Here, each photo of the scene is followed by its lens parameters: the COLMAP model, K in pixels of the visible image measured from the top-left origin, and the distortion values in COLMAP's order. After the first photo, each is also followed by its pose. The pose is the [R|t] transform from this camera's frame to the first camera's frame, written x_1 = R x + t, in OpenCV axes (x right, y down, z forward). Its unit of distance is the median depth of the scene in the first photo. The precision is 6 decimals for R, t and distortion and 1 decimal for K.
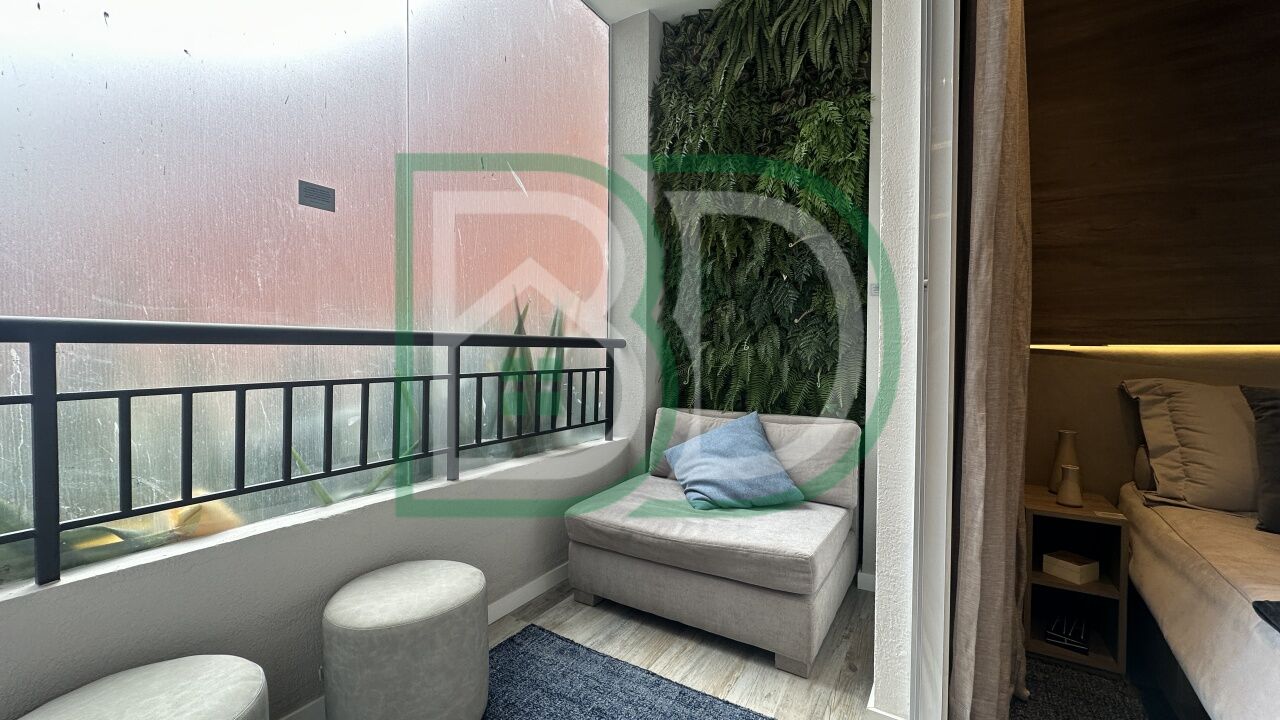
lens RADIAL K [[510.4, 0, 640.0], [0, 510.4, 360.0], [0, 0, 1]] dist [0.001259, 0.000235]
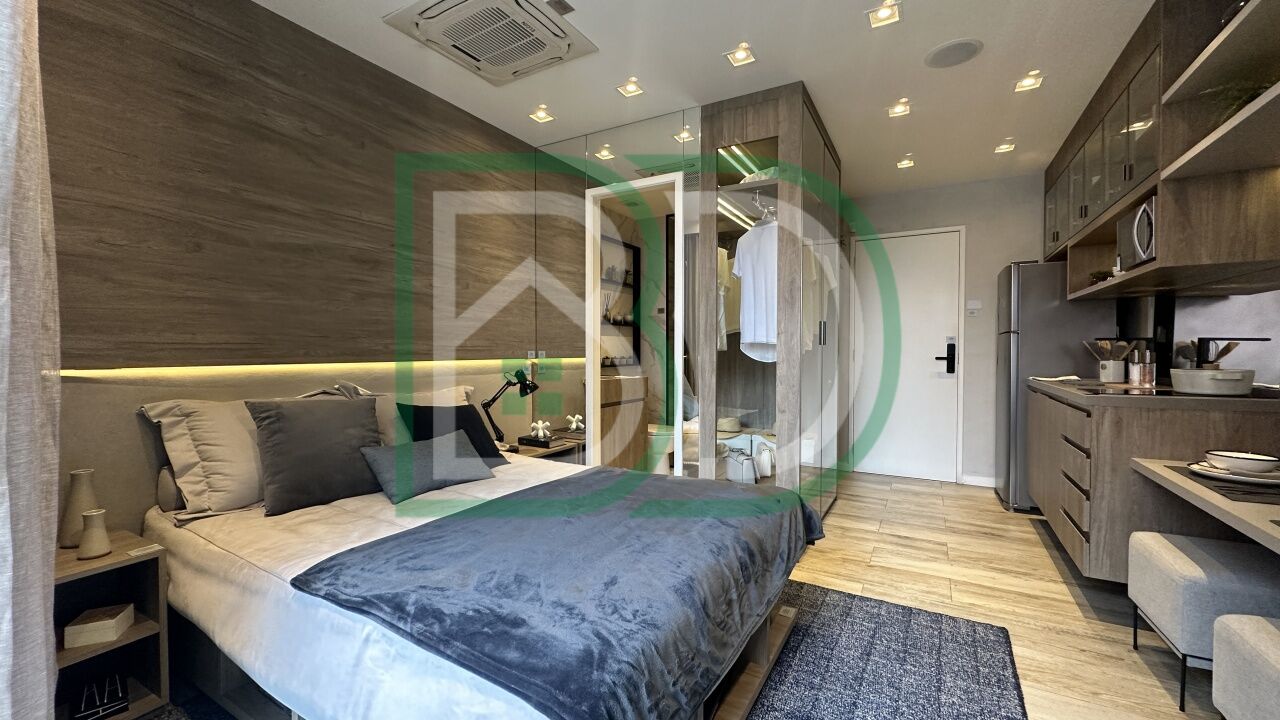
lens RADIAL K [[510.4, 0, 640.0], [0, 510.4, 360.0], [0, 0, 1]] dist [0.001259, 0.000235]
pose [[-0.027232, -0.026714, 0.999272, -0.051499], [0.022632, 0.999370, 0.027333, -0.056423], [-0.999373, 0.023359, -0.026611, 0.091246]]
